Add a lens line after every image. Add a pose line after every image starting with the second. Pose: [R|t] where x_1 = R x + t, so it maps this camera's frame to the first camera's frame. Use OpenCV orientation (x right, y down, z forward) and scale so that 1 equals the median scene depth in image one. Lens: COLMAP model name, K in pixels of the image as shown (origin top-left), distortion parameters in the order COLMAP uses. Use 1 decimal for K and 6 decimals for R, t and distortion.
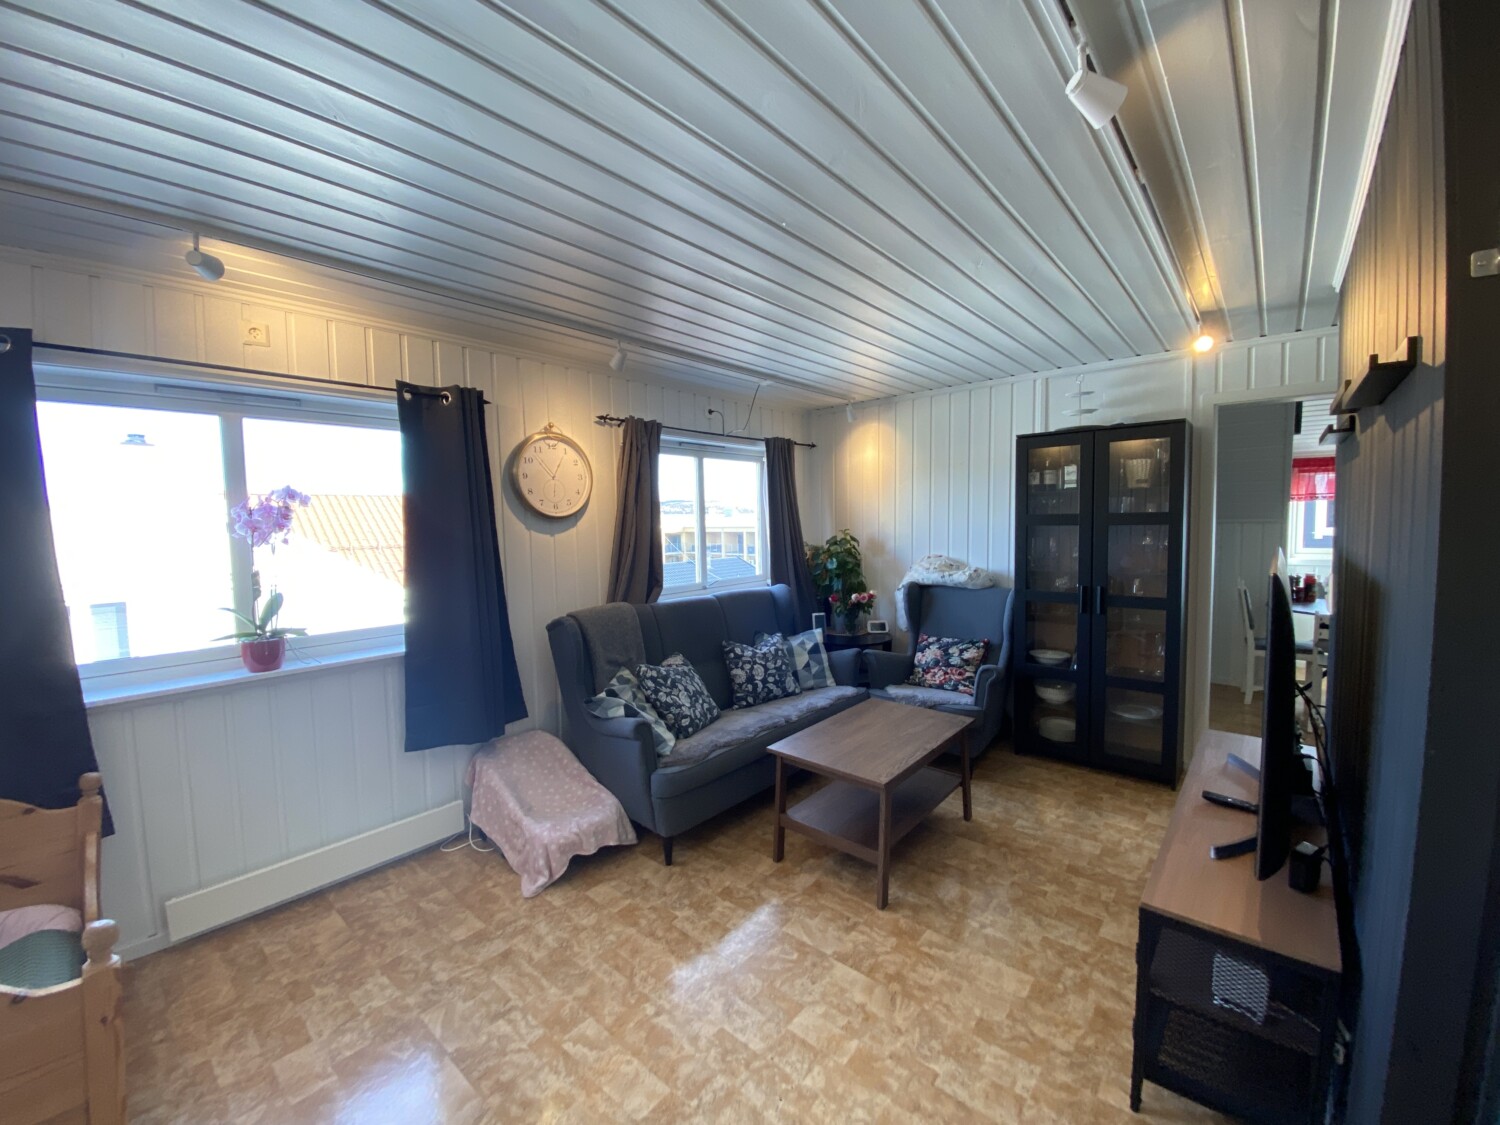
lens RADIAL K [[602.9, 0, 747.2], [0, 602.9, 554.8], [0, 0, 1]] dist [0.010518, -0.014747]
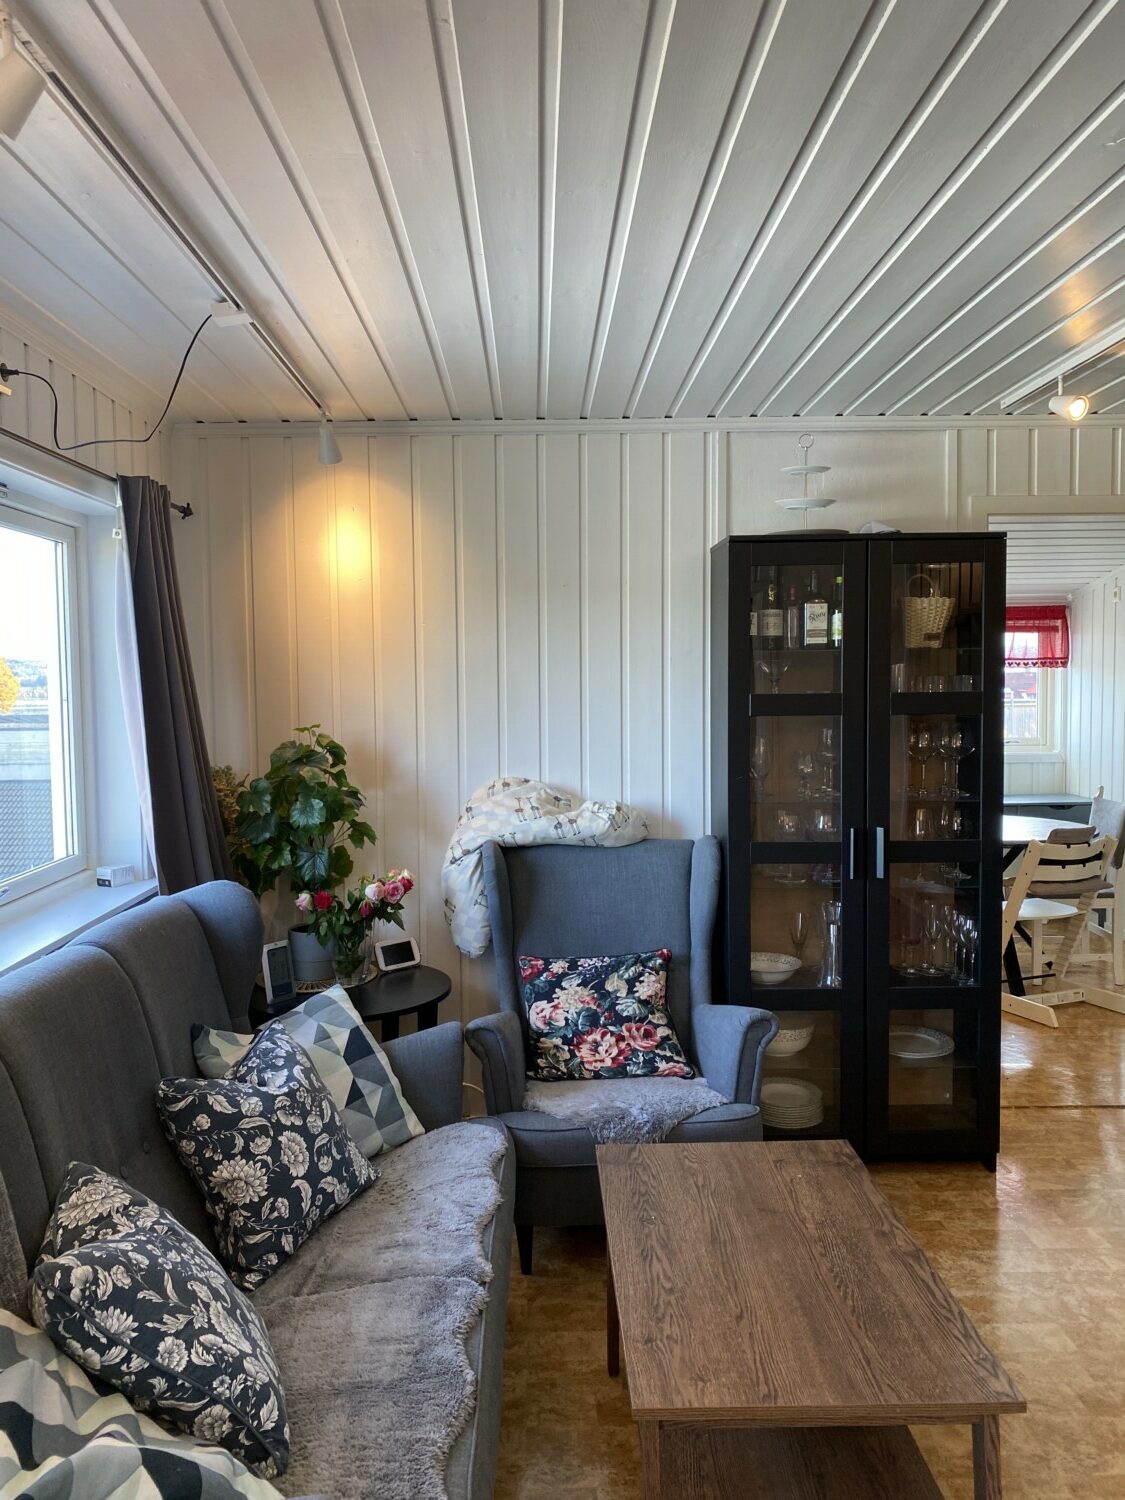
lens RADIAL K [[1157.2, 0, 574.9], [0, 1157.2, 720.5], [0, 0, 1]] dist [0.031530, -0.013592]
pose [[0.731744, -0.016524, 0.681380, -0.307252], [0.036390, 0.999227, -0.014847, -0.035231], [-0.680608, 0.035659, 0.731780, 0.390057]]
